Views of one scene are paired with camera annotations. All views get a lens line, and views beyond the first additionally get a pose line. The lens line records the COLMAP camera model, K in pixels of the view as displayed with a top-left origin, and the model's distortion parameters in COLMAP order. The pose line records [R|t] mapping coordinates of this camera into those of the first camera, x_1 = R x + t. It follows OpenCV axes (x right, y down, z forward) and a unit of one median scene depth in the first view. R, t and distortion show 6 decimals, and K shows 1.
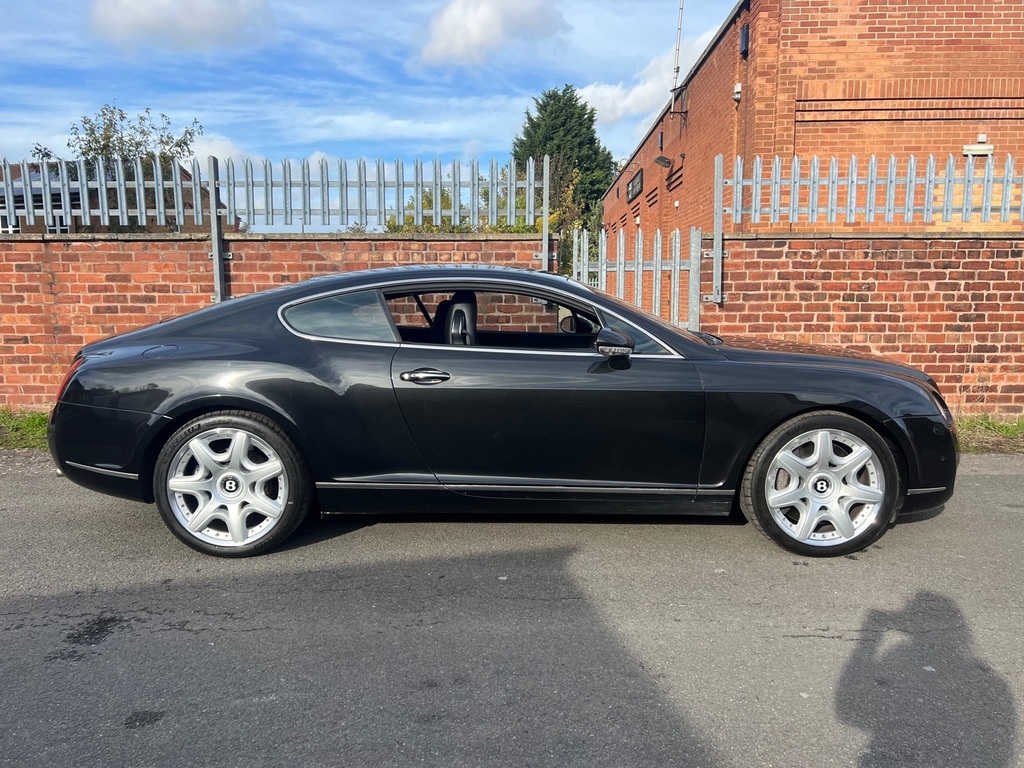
lens RADIAL K [[776.3, 0, 530.3], [0, 776.3, 384.8], [0, 0, 1]] dist [0.058559, -0.065223]
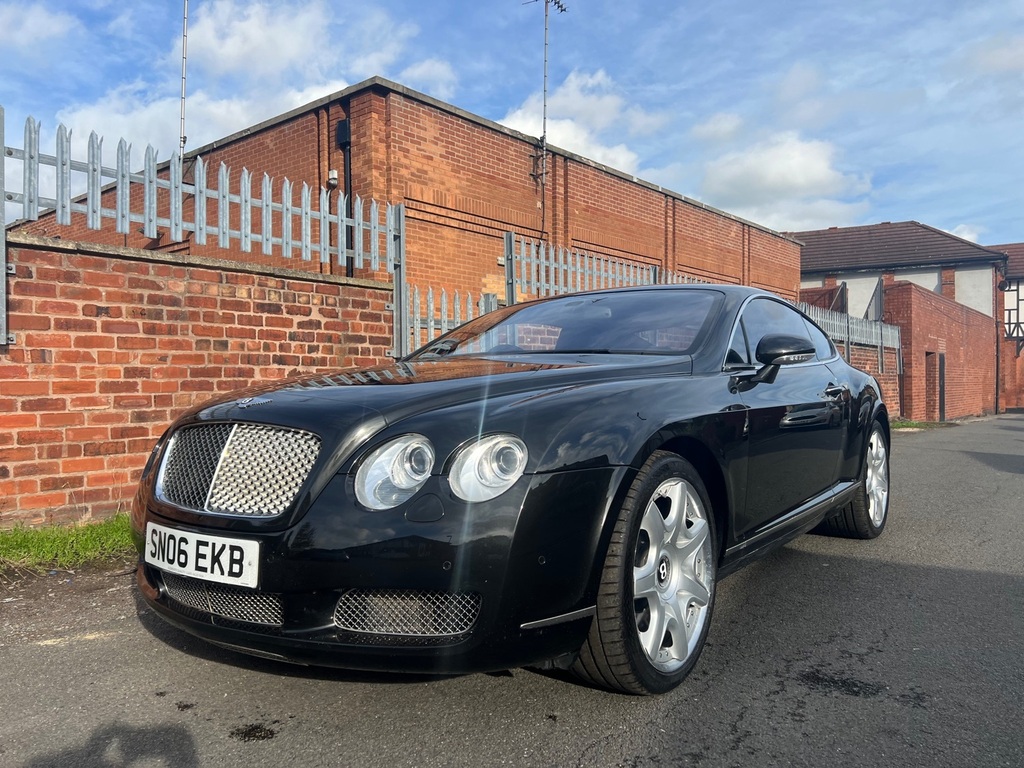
lens RADIAL K [[776.3, 0, 507.4], [0, 776.3, 383.9], [0, 0, 1]] dist [0.058559, -0.065223]
pose [[0.621705, -0.001461, 0.783250, -0.620455], [0.111413, 0.989995, -0.086587, 0.020938], [-0.775287, 0.141096, 0.615647, 0.330290]]
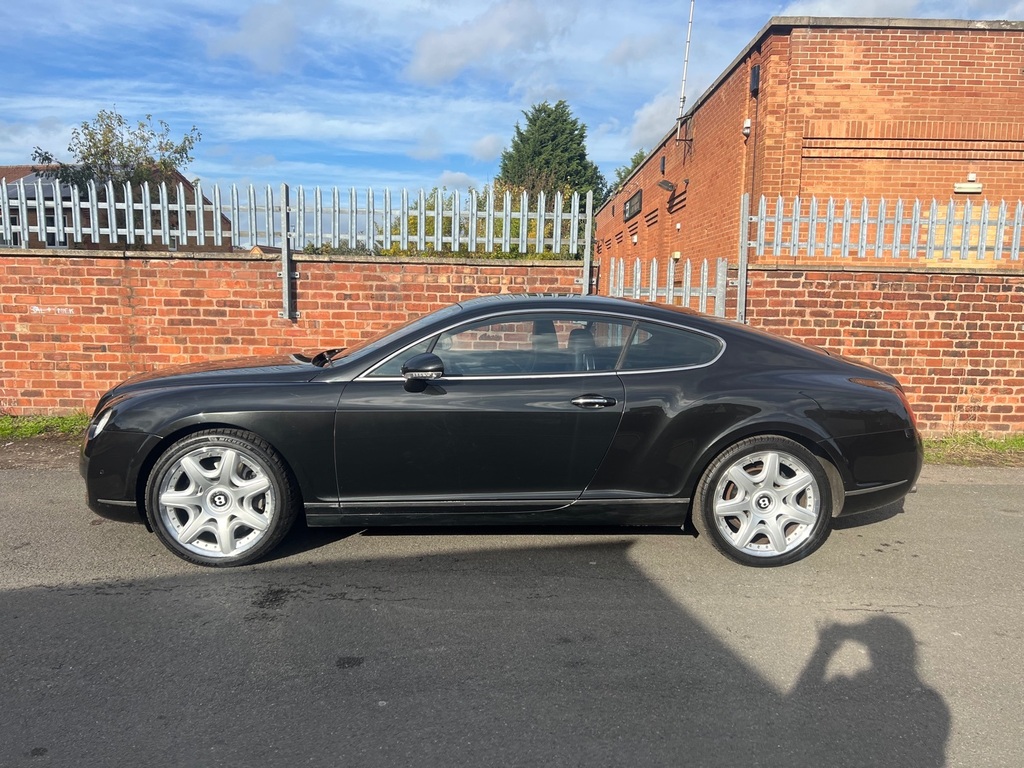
lens RADIAL K [[776.3, 0, 528.3], [0, 776.3, 396.2], [0, 0, 1]] dist [0.058559, -0.065223]
pose [[0.999442, 0.017034, 0.028734, -0.089849], [-0.017097, 0.999852, 0.001967, -0.003869], [-0.028697, -0.002457, 0.999585, -0.096636]]
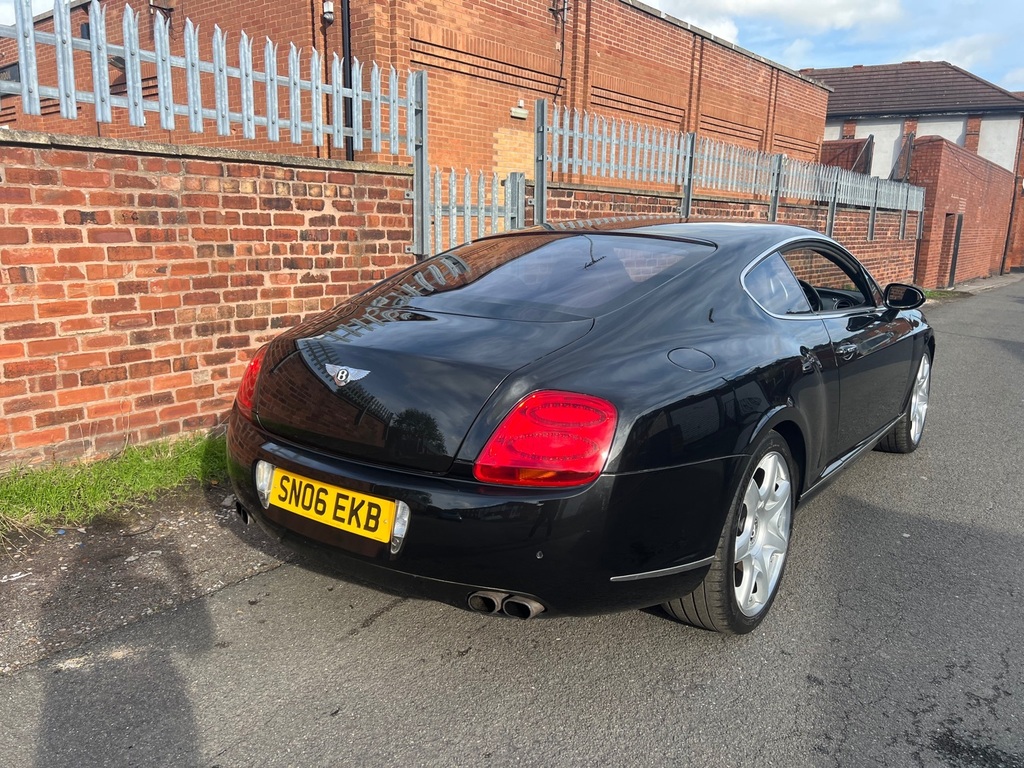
lens RADIAL K [[776.3, 0, 505.1], [0, 776.3, 386.8], [0, 0, 1]] dist [0.058559, -0.065223]
pose [[0.612196, -0.152214, 0.775917, -0.586714], [0.085762, 0.988289, 0.126209, -0.060793], [-0.786041, -0.010720, 0.618081, 0.408844]]
